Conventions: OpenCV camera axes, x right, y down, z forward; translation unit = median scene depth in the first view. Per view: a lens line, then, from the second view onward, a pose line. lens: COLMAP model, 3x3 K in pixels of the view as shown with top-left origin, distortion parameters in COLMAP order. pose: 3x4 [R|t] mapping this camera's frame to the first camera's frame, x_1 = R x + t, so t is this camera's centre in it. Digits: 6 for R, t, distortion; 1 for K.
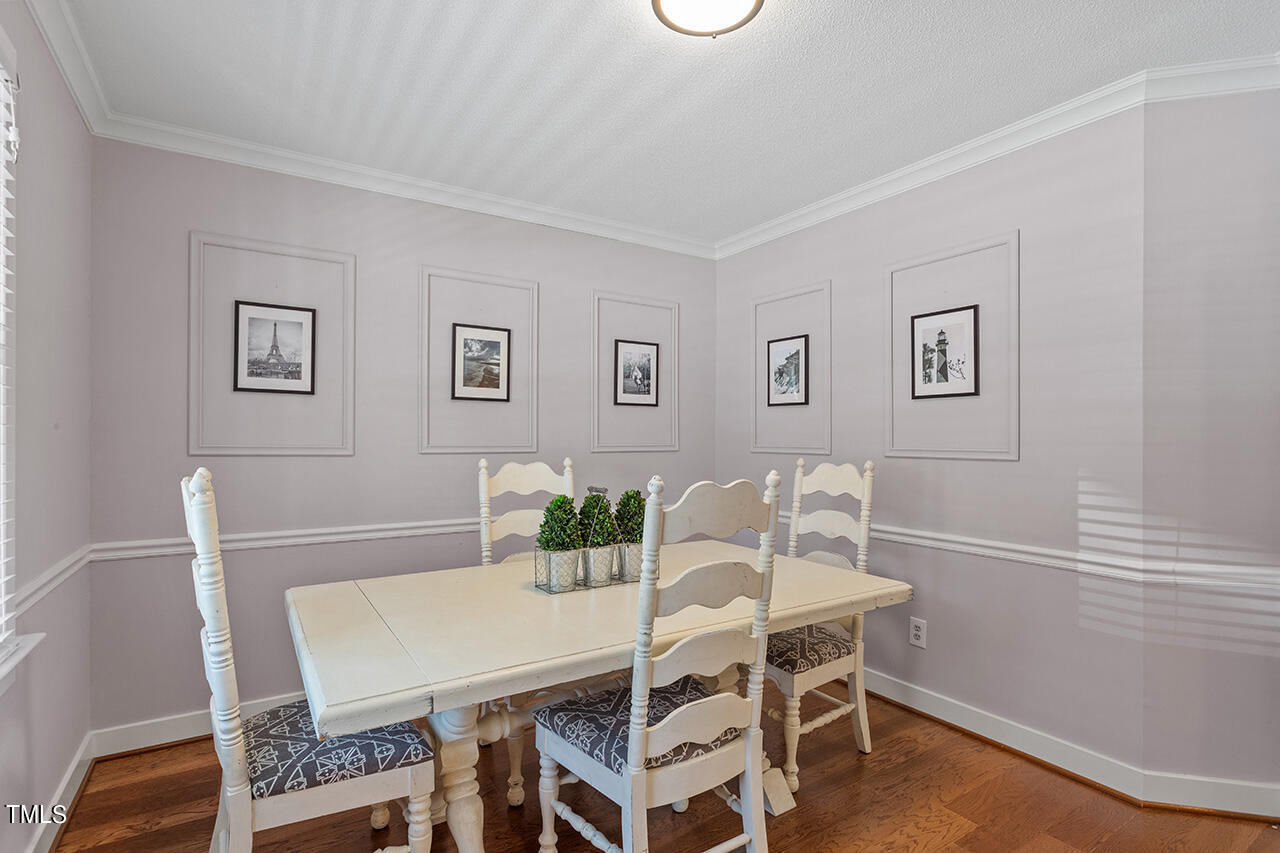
lens RADIAL K [[615.6, 0, 643.2], [0, 615.6, 432.8], [0, 0, 1]] dist [-0.002324, -0.000222]
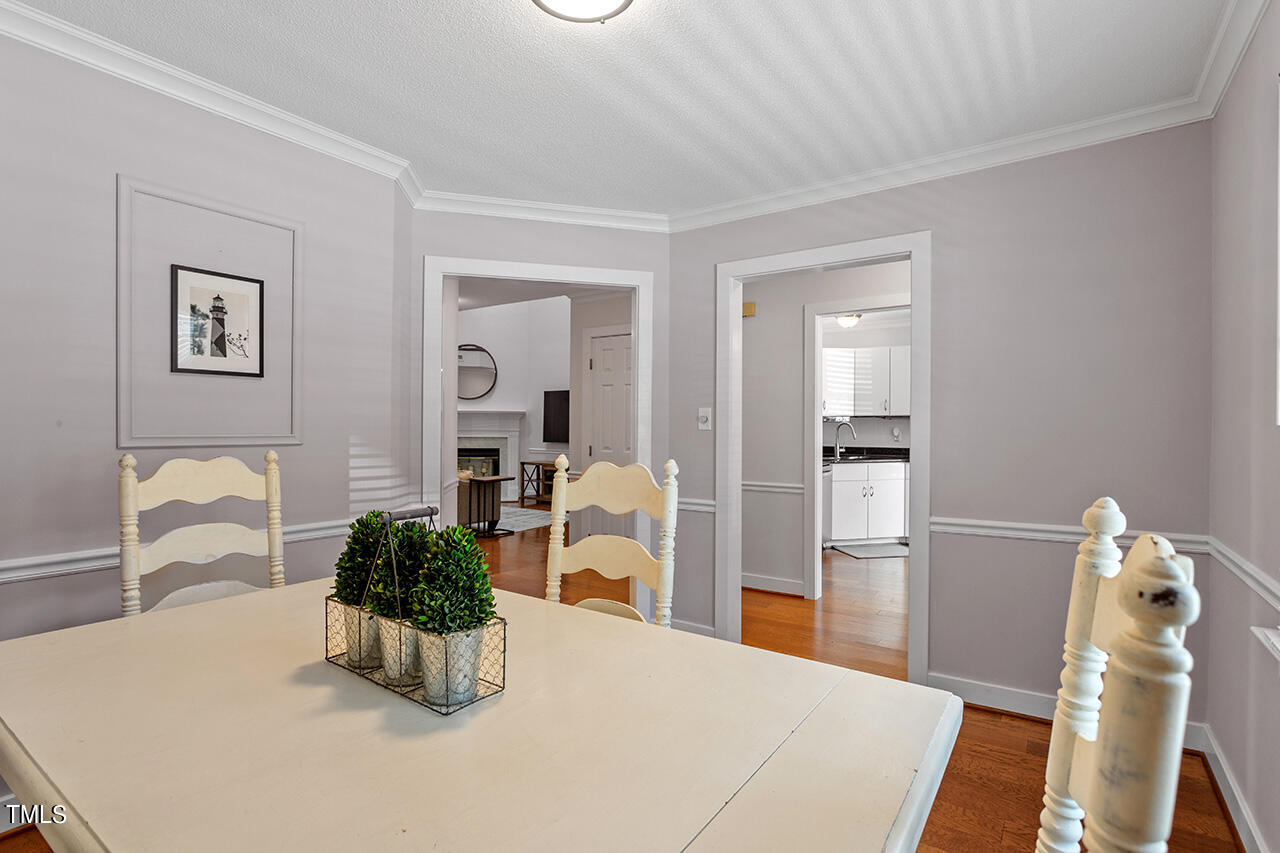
lens RADIAL K [[629.1, 0, 640.0], [0, 629.1, 426.5], [0, 0, 1]] dist [-0.000085, 0.000216]
pose [[-0.382659, -0.005797, 0.923871, -0.540577], [-0.013507, 0.999909, 0.000680, 0.005812], [-0.923791, -0.012219, -0.382703, 0.793665]]
